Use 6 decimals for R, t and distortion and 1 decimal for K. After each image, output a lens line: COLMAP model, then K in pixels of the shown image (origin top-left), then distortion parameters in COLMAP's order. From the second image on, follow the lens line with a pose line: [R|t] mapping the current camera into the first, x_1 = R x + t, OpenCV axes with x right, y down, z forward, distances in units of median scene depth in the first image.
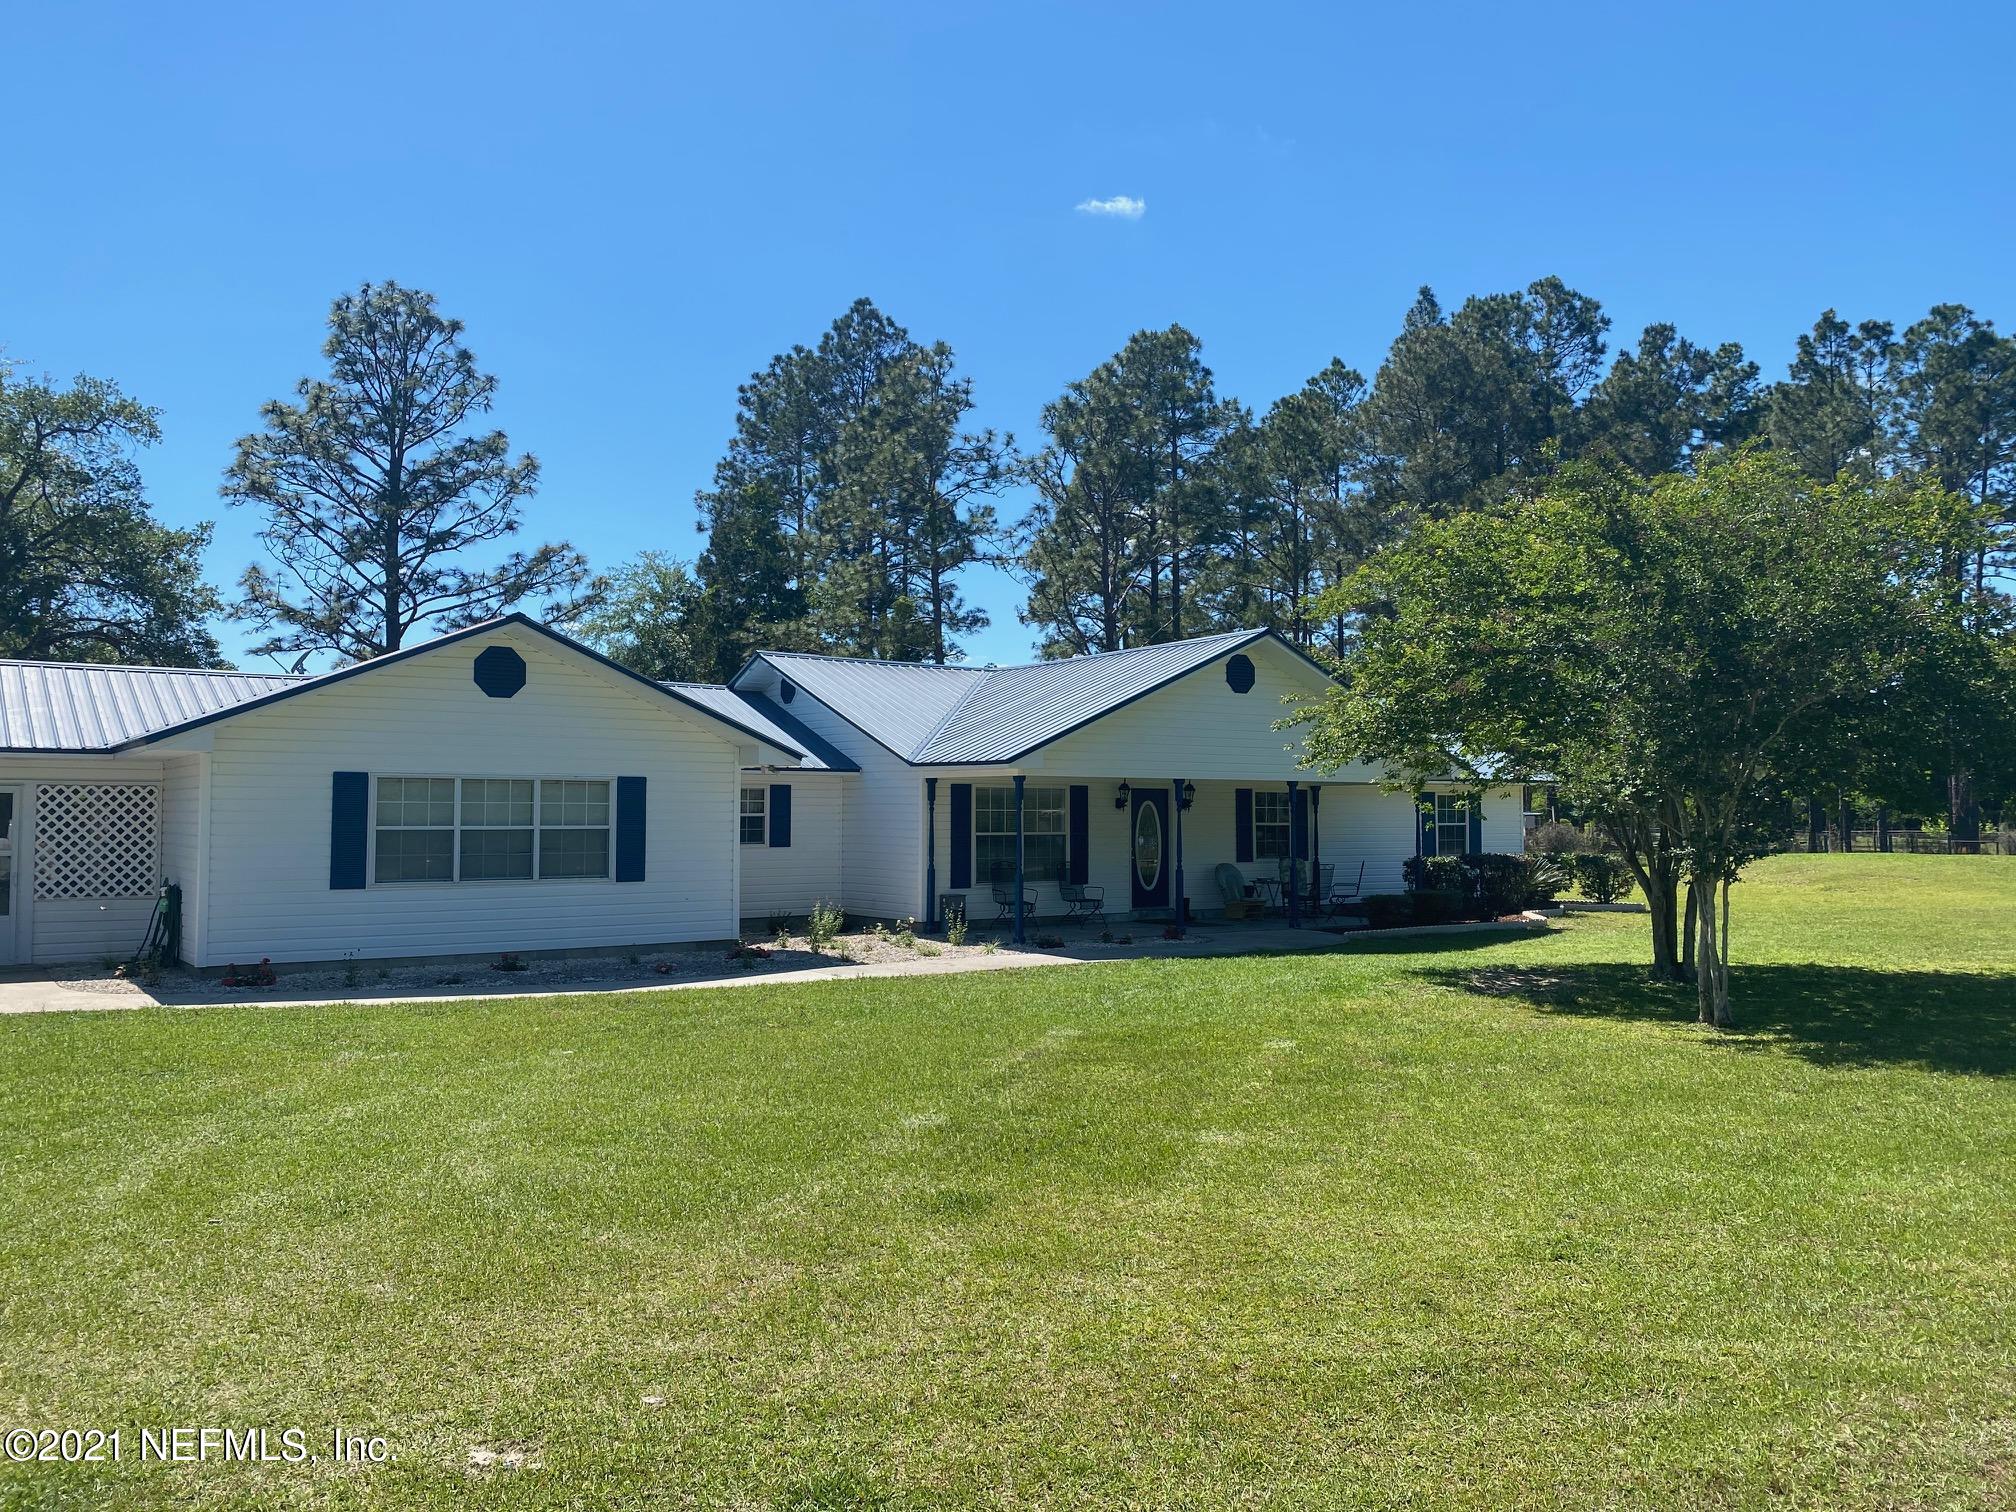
lens RADIAL K [[1536.0, 0, 1017.2], [0, 1536.0, 749.2], [0, 0, 1]] dist [0.042883, -0.035032]
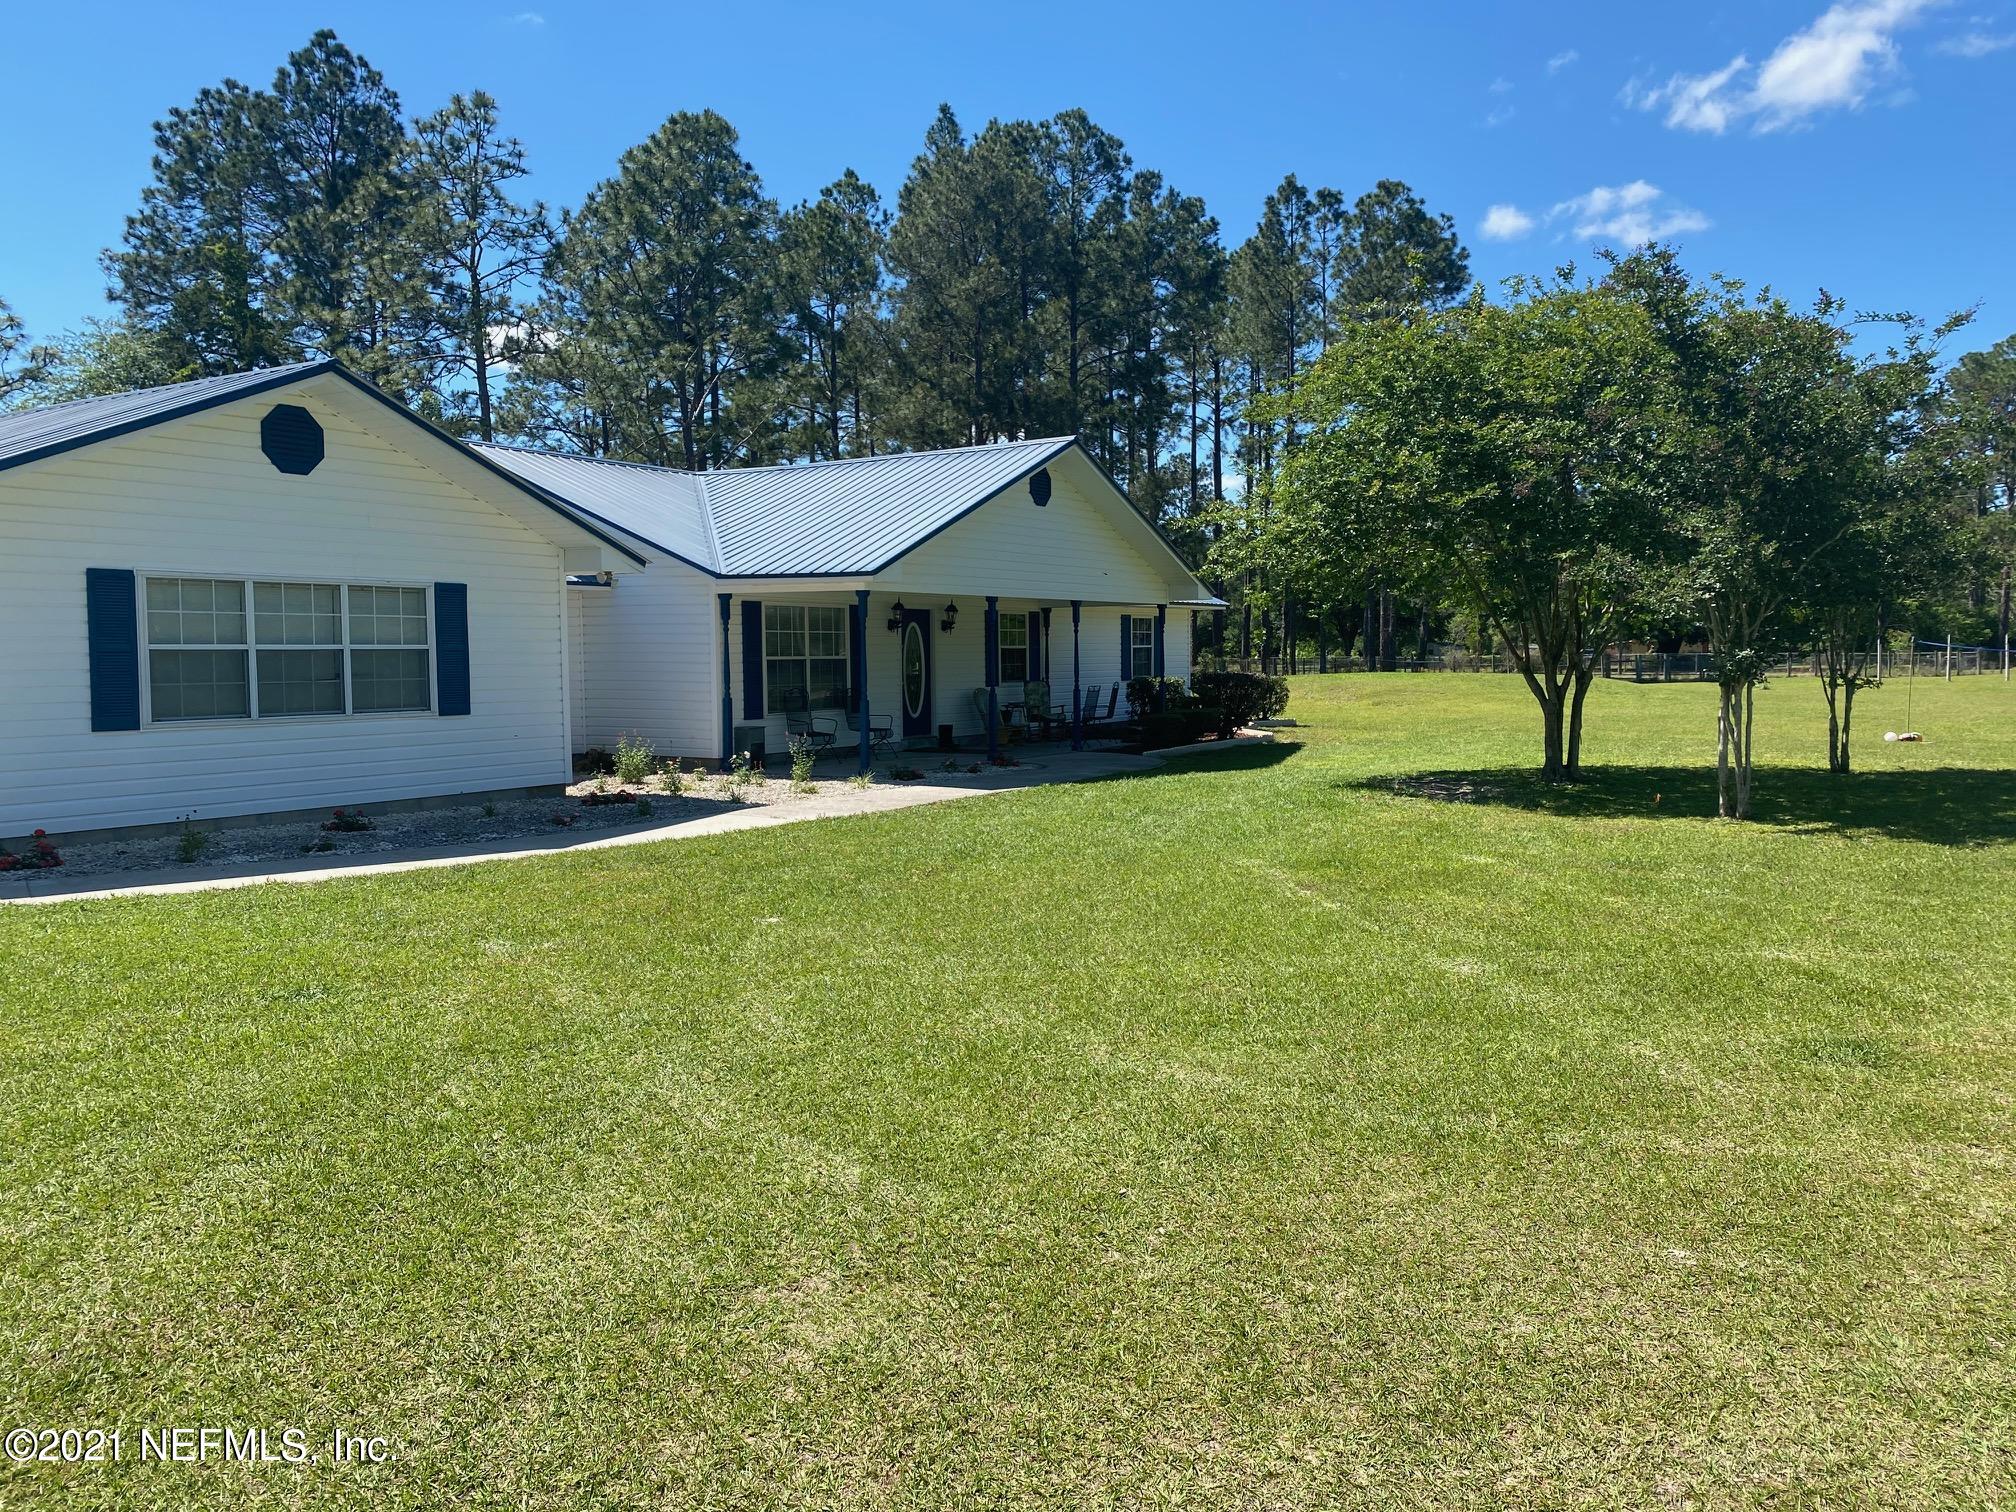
lens RADIAL K [[1549.5, 0, 1007.7], [0, 1549.5, 729.1], [0, 0, 1]] dist [0.067826, -0.089025]
pose [[0.926709, -0.027066, 0.374804, -0.096766], [-0.007270, 0.995925, 0.089895, 0.006038], [-0.375709, -0.086031, 0.922736, 0.048920]]
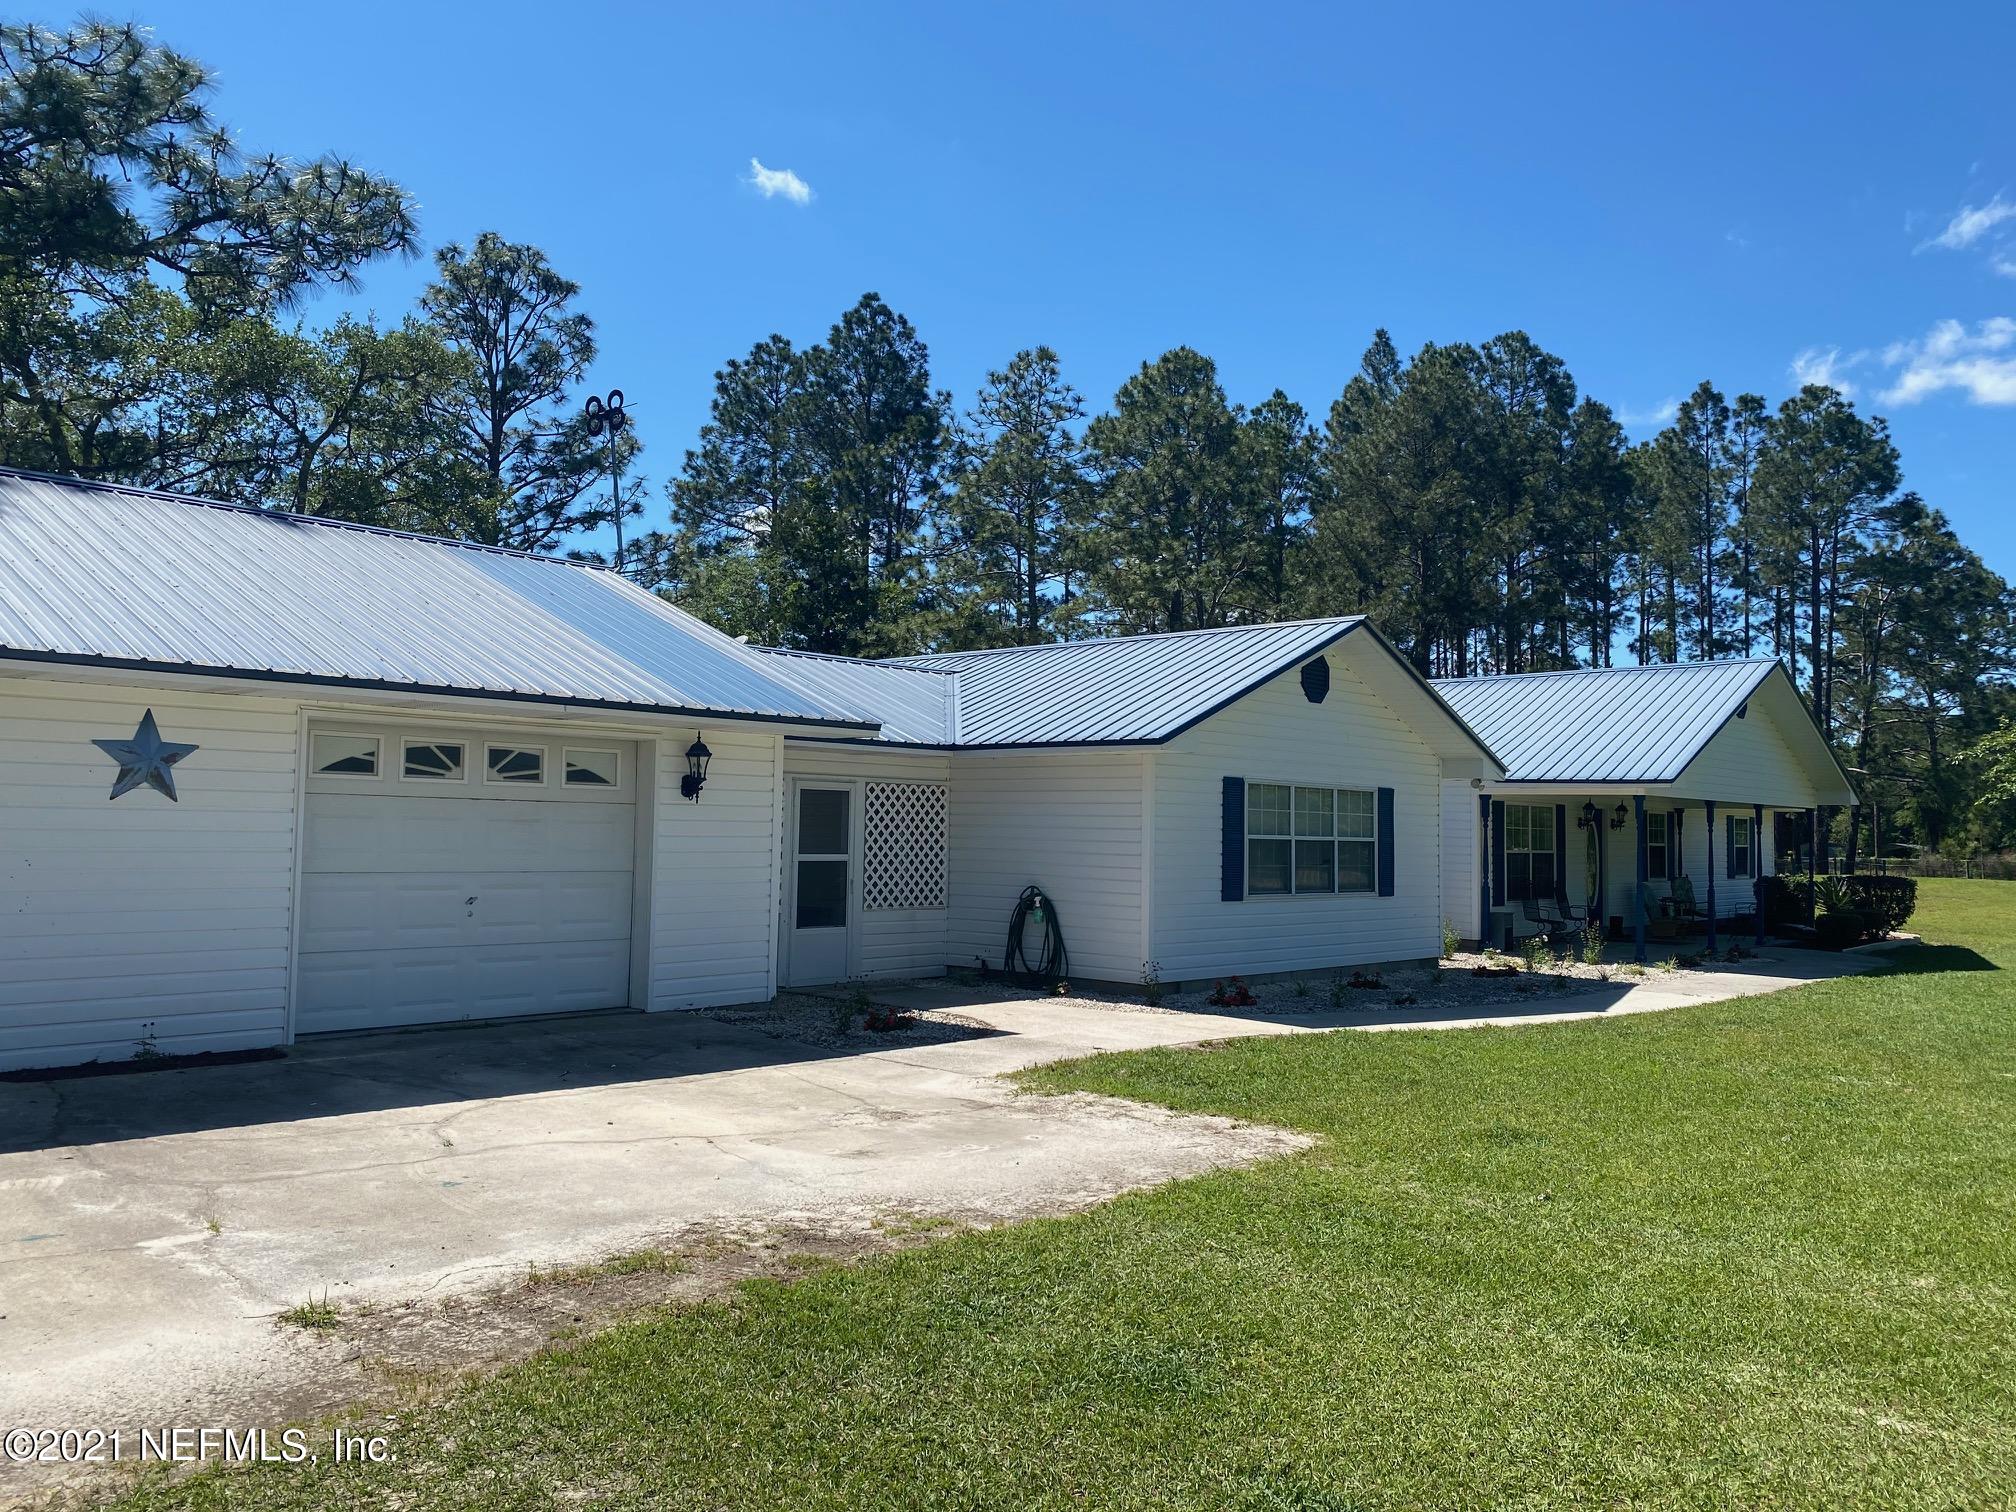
lens RADIAL K [[1538.1, 0, 1020.2], [0, 1538.1, 724.6], [0, 0, 1]] dist [0.068256, -0.095540]
pose [[0.977219, 0.030546, 0.210022, -0.225096], [-0.025577, 0.999326, -0.026338, 0.003204], [-0.210684, 0.020366, 0.977342, 0.034599]]
